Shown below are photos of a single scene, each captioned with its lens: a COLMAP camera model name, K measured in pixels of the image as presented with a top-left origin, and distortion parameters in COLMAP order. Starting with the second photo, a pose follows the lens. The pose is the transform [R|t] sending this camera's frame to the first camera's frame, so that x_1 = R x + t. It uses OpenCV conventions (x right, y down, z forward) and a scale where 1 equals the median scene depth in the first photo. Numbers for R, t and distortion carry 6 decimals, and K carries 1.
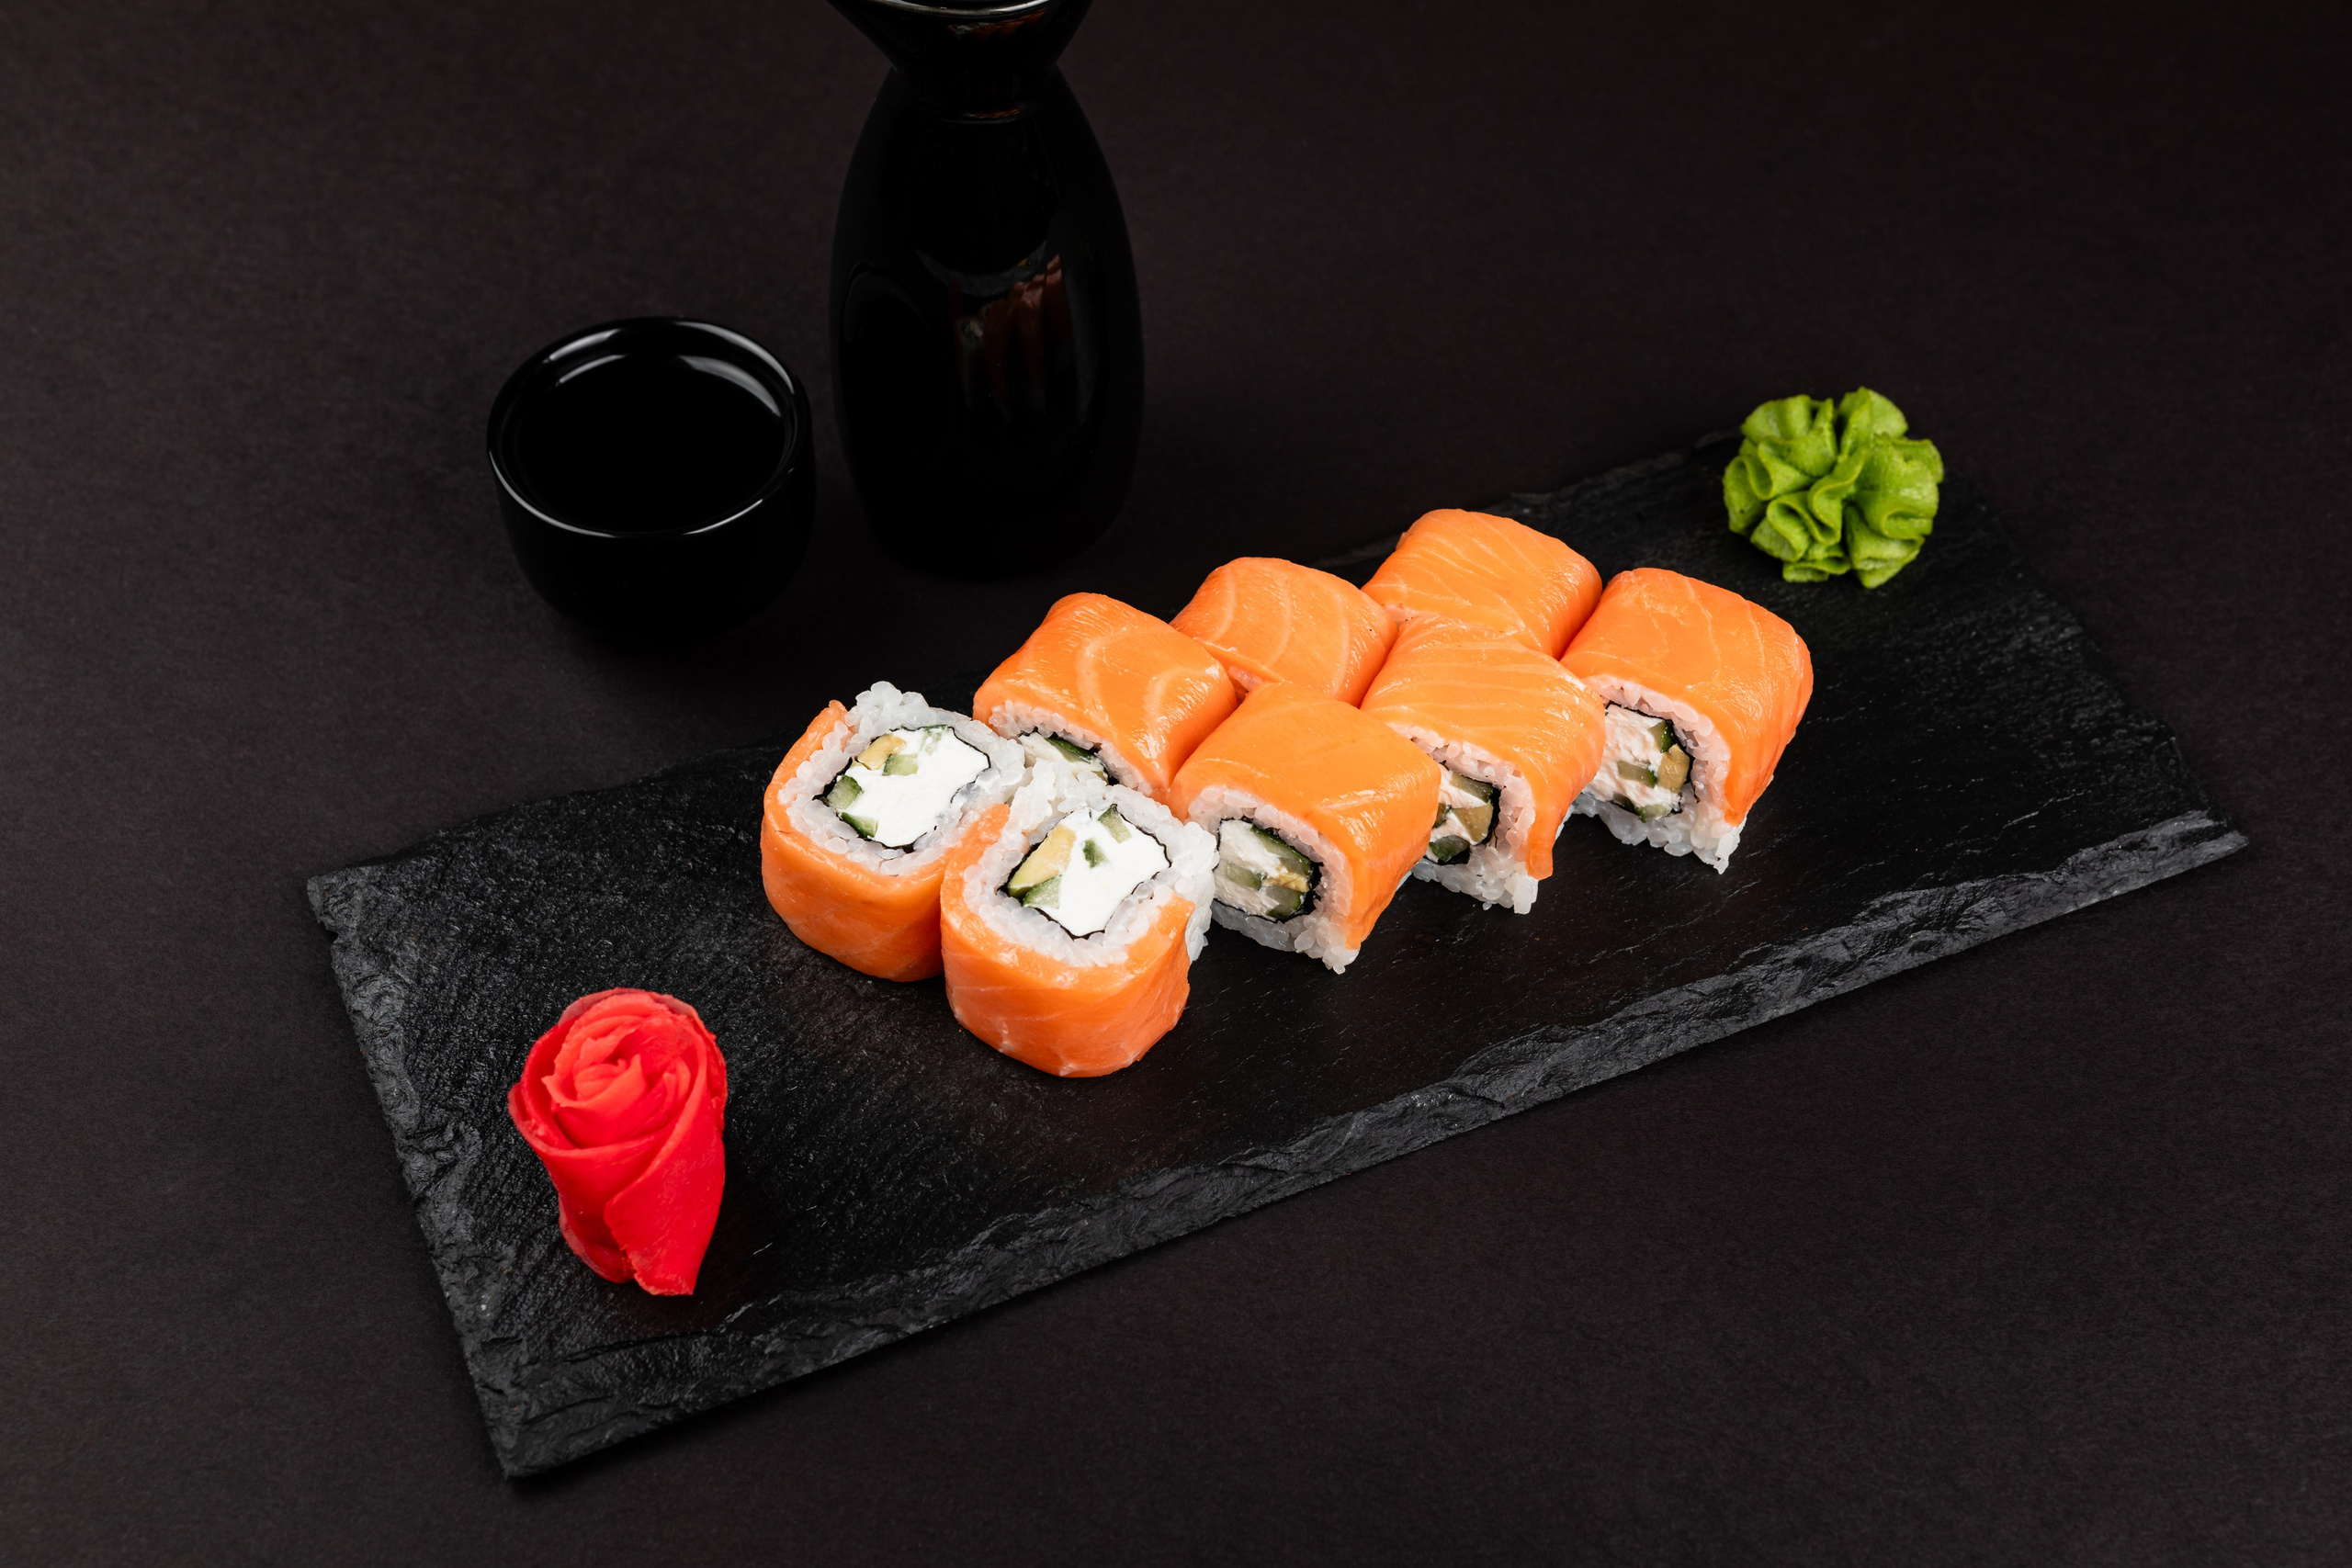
lens RADIAL K [[3504.2, 0, 1189.7], [0, 3504.2, 827.5], [0, 0, 1]] dist [0.138213, 0.055350]
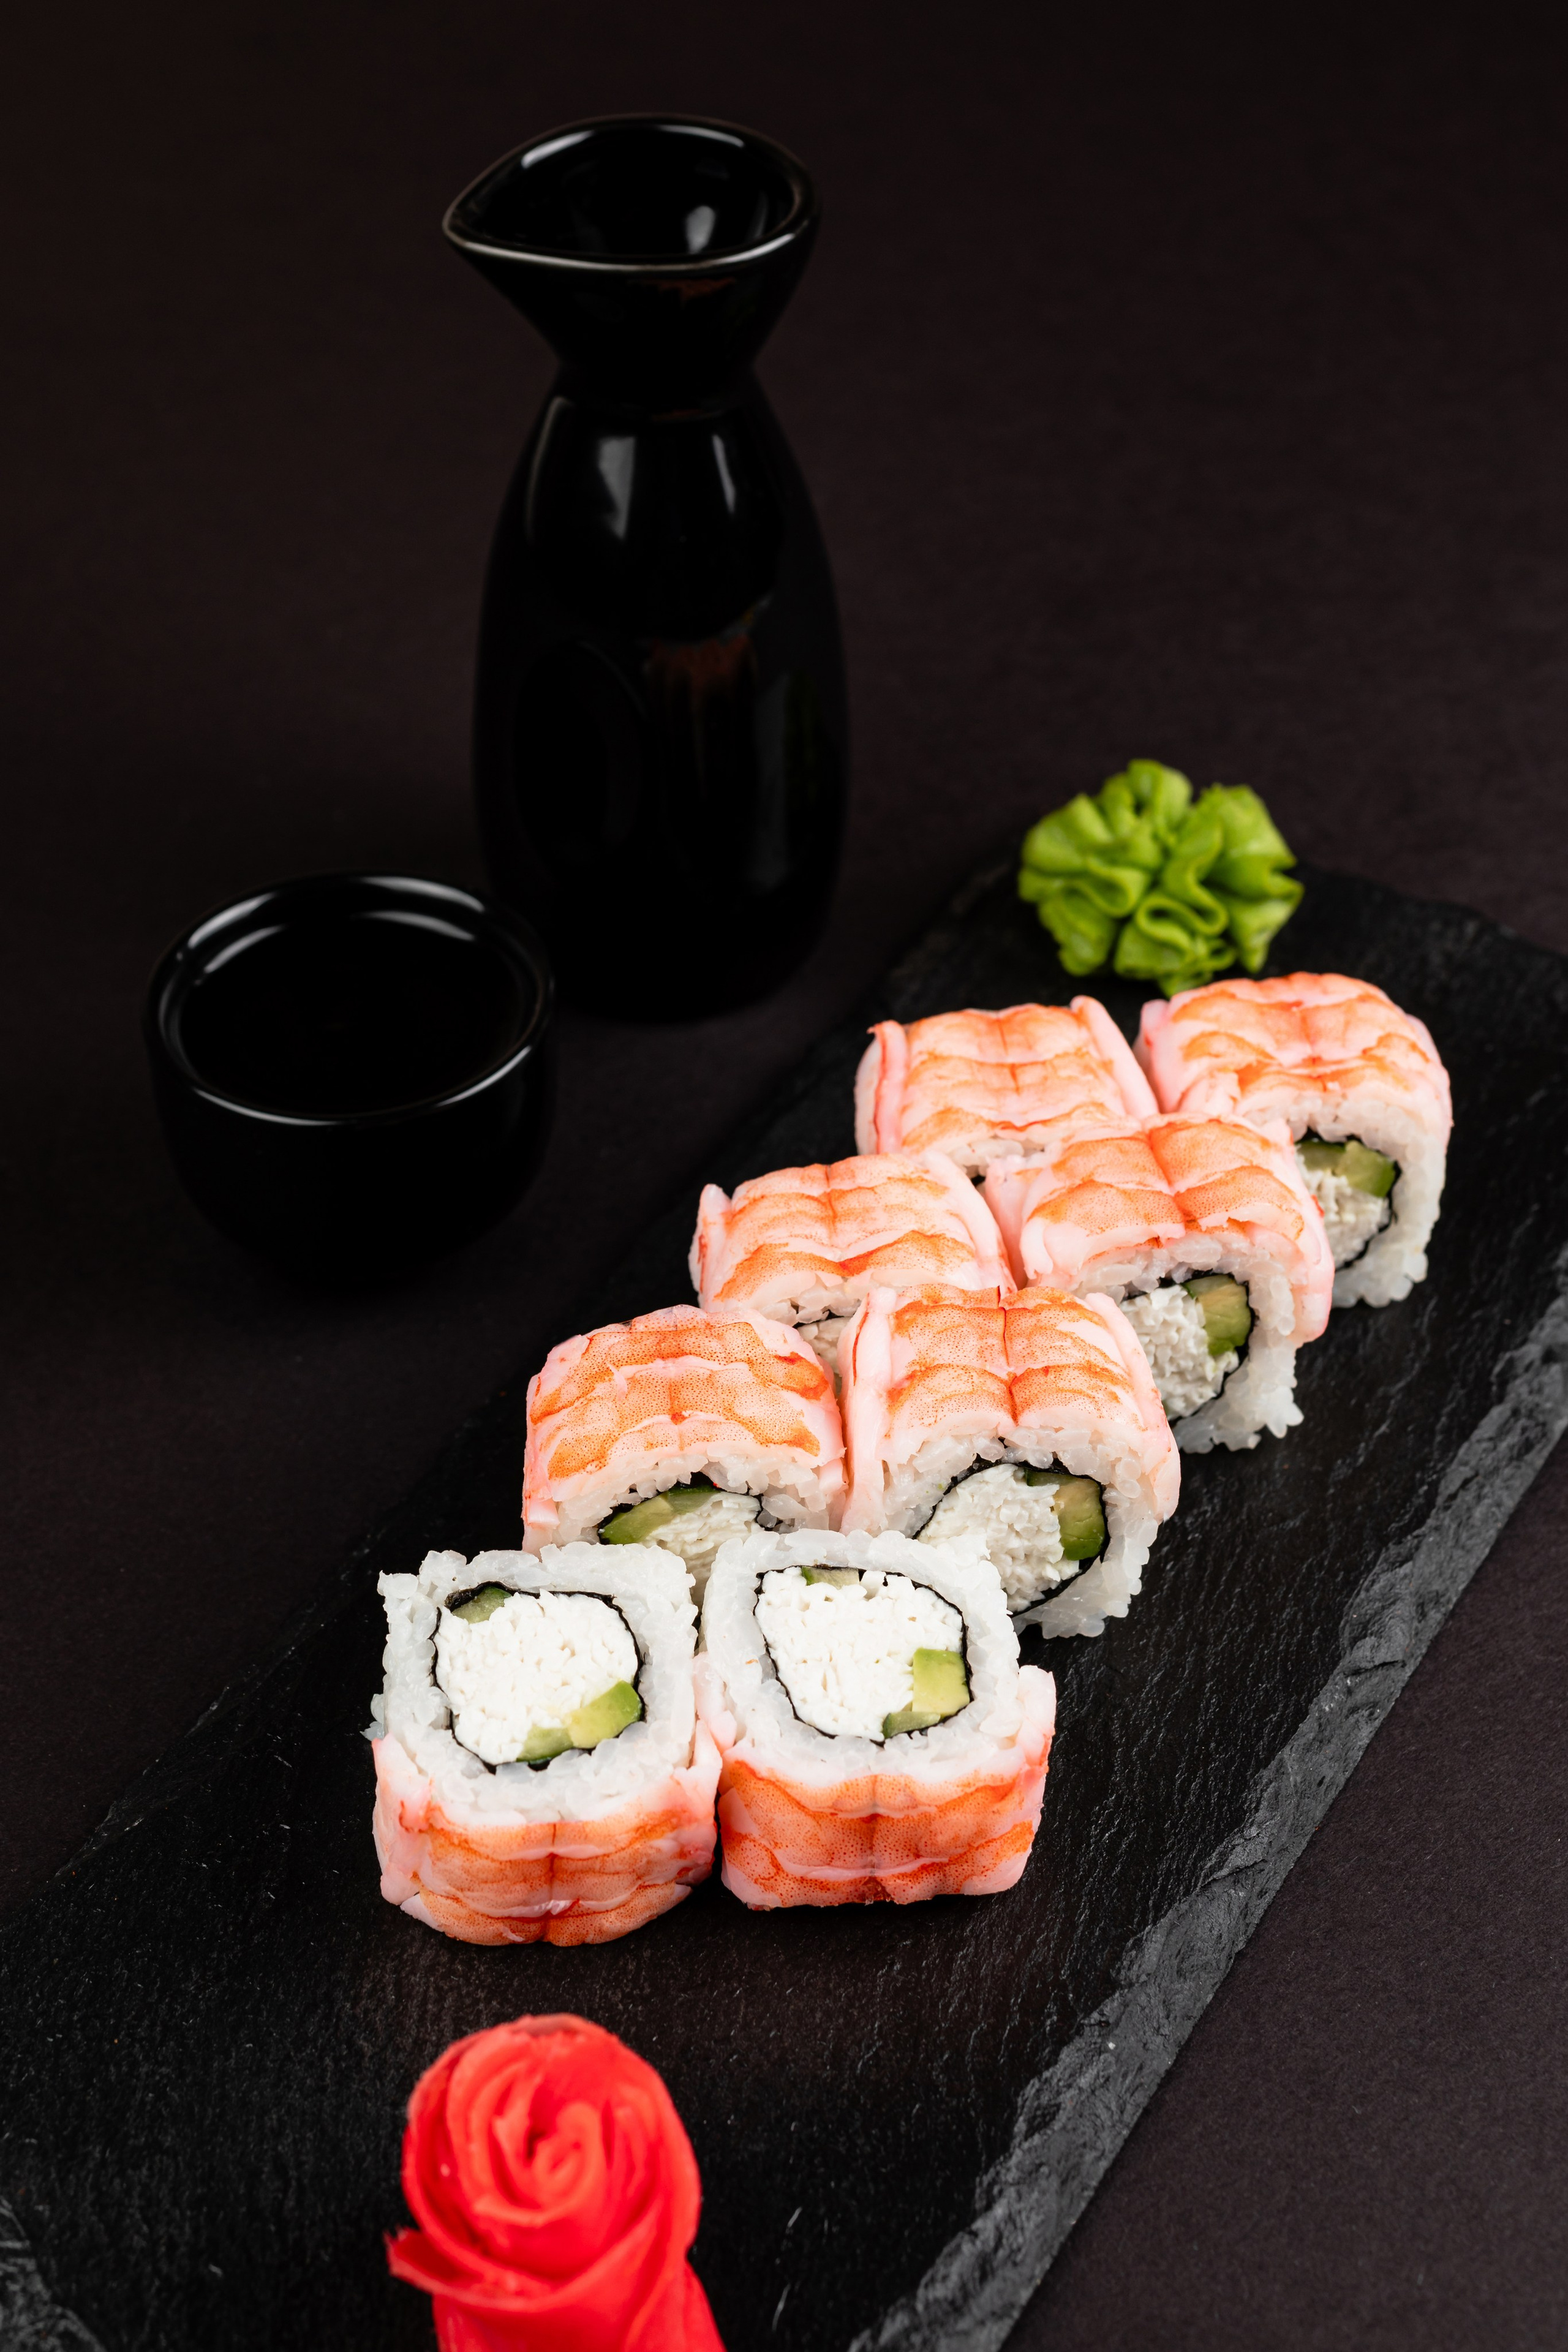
lens RADIAL K [[3828.5, 0, 717.5], [0, 3828.5, 1106.0], [0, 0, 1]] dist [0.132899, 0.095745]
pose [[0.822964, -0.376452, 0.425458, -0.341183], [0.441505, 0.895115, -0.061991, -0.043070], [-0.357497, 0.238858, 0.902852, 0.258954]]
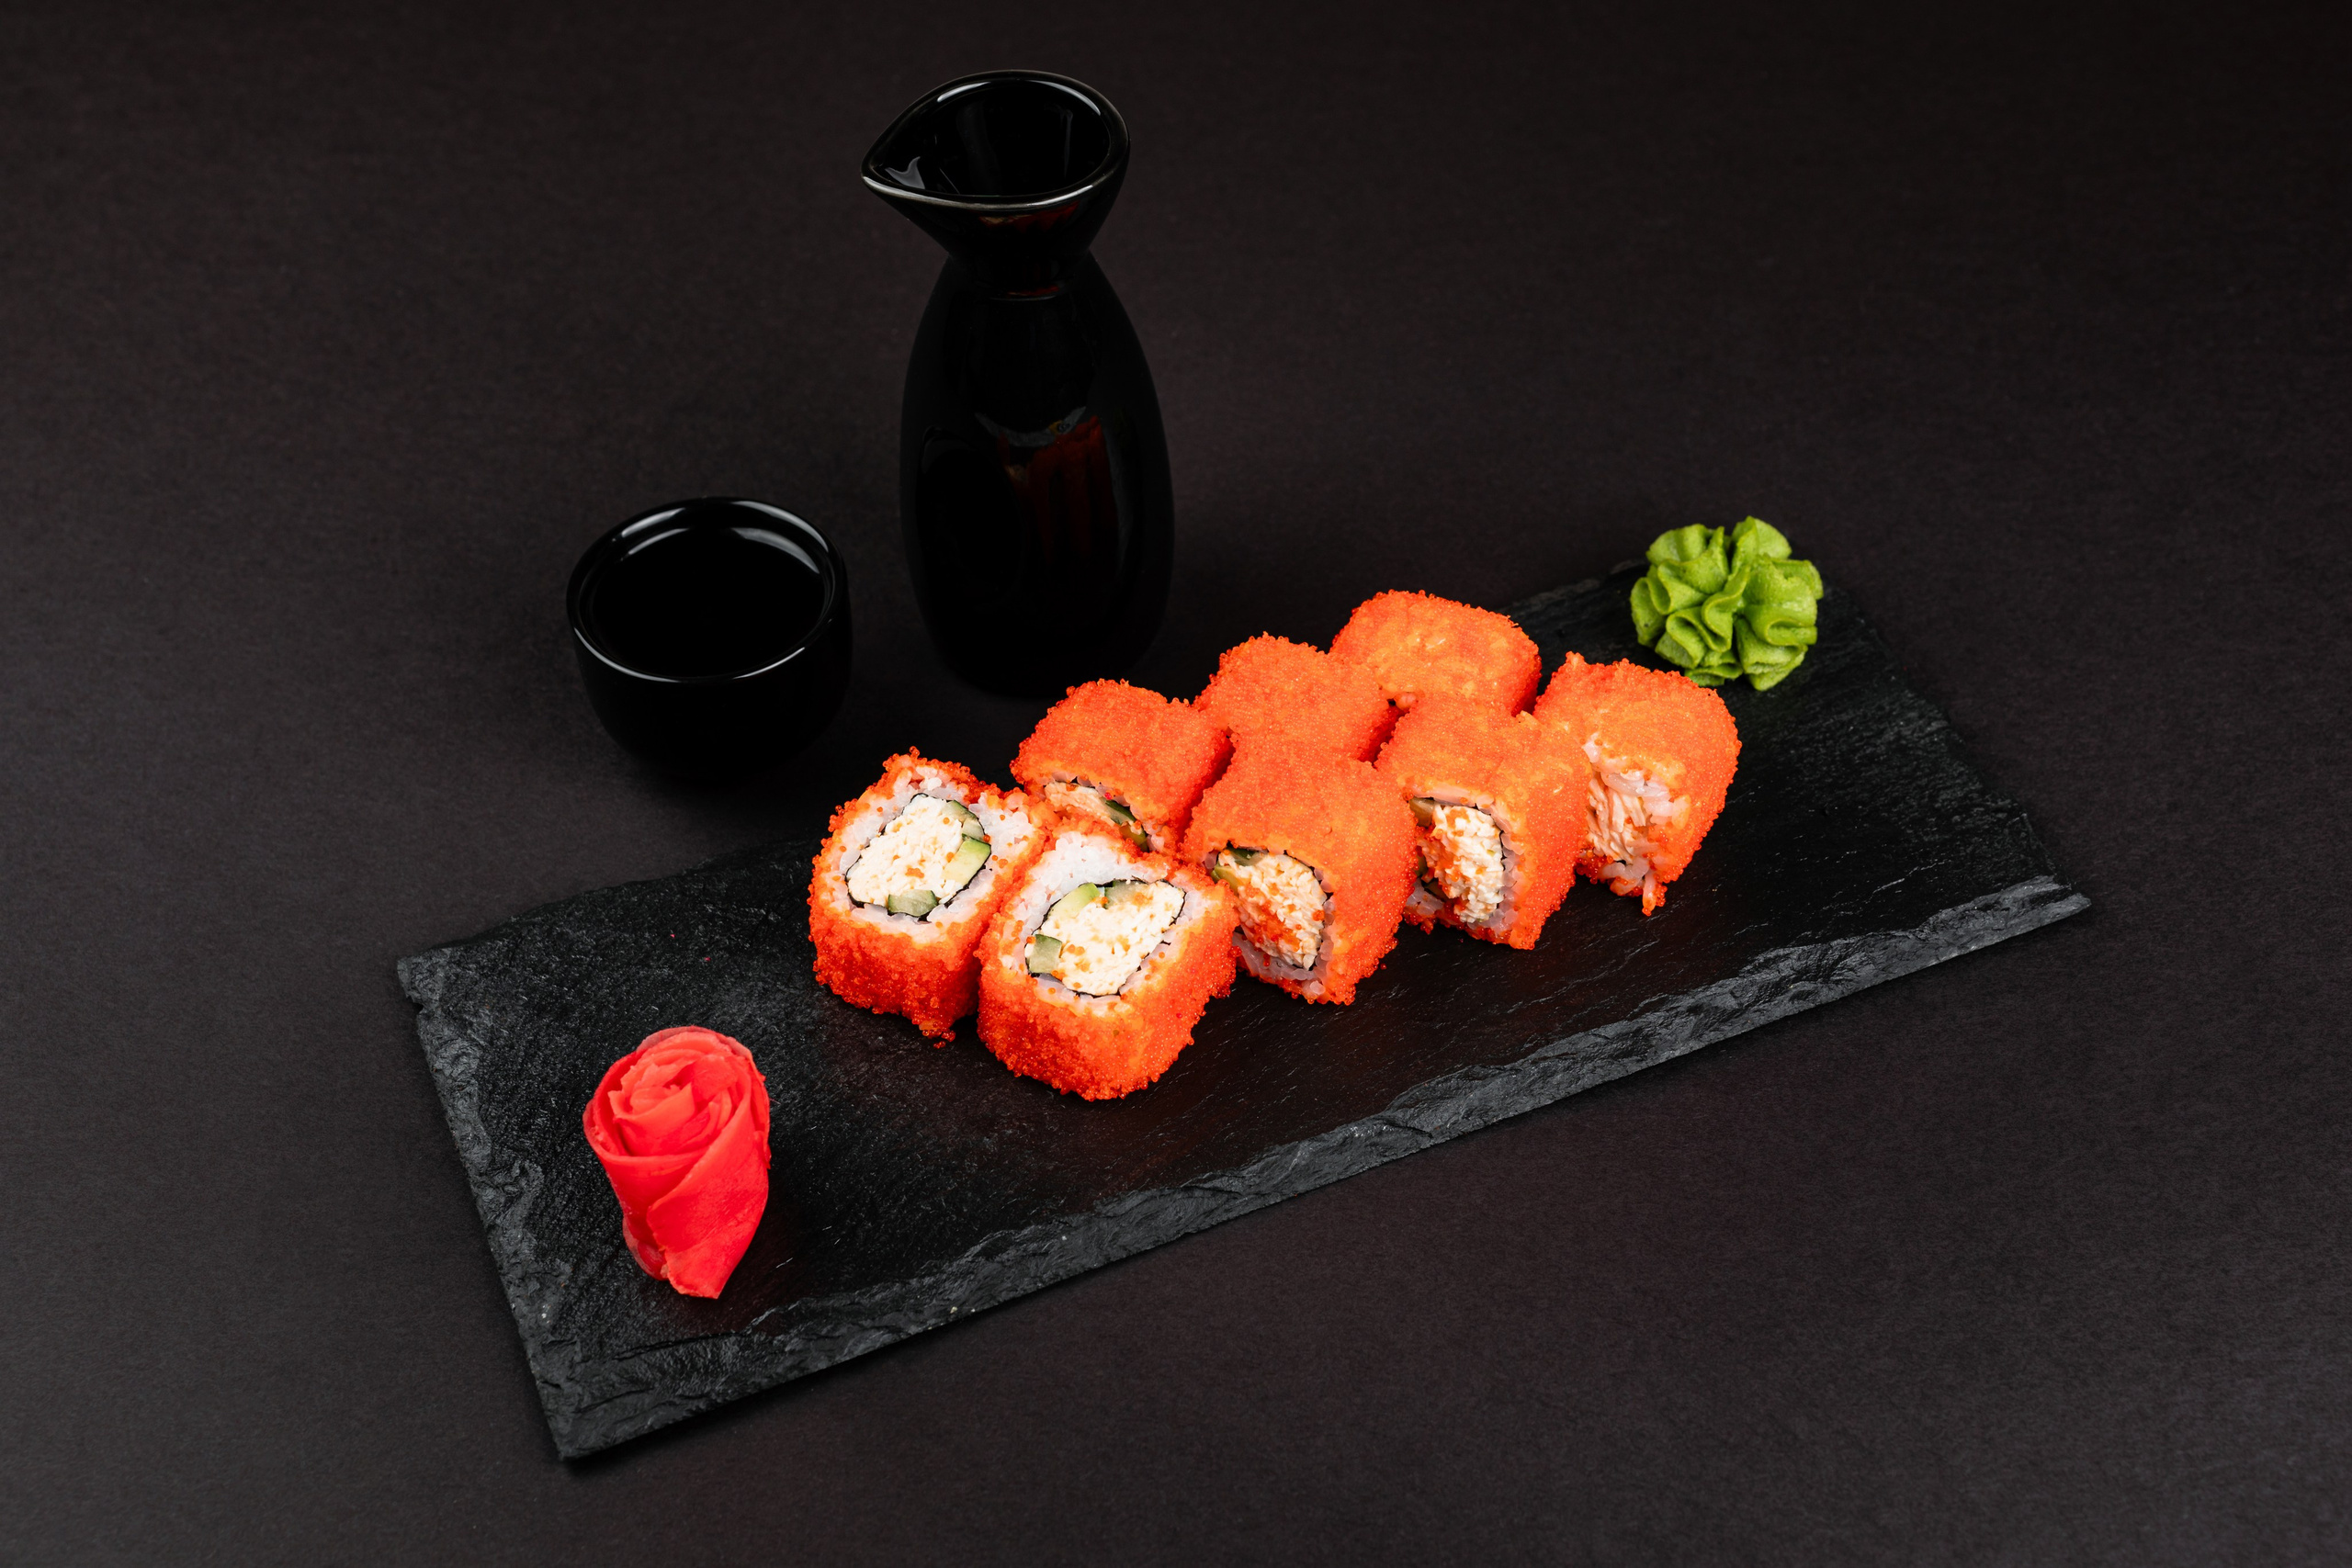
lens RADIAL K [[3471.0, 0, 1185.4], [0, 3471.0, 773.6], [0, 0, 1]] dist [0.096254, 0.621006]
pose [[0.999389, -0.017361, -0.030328, 0.044858], [0.015042, 0.997063, -0.075090, 0.044720], [0.031543, 0.074588, 0.996715, -0.139101]]
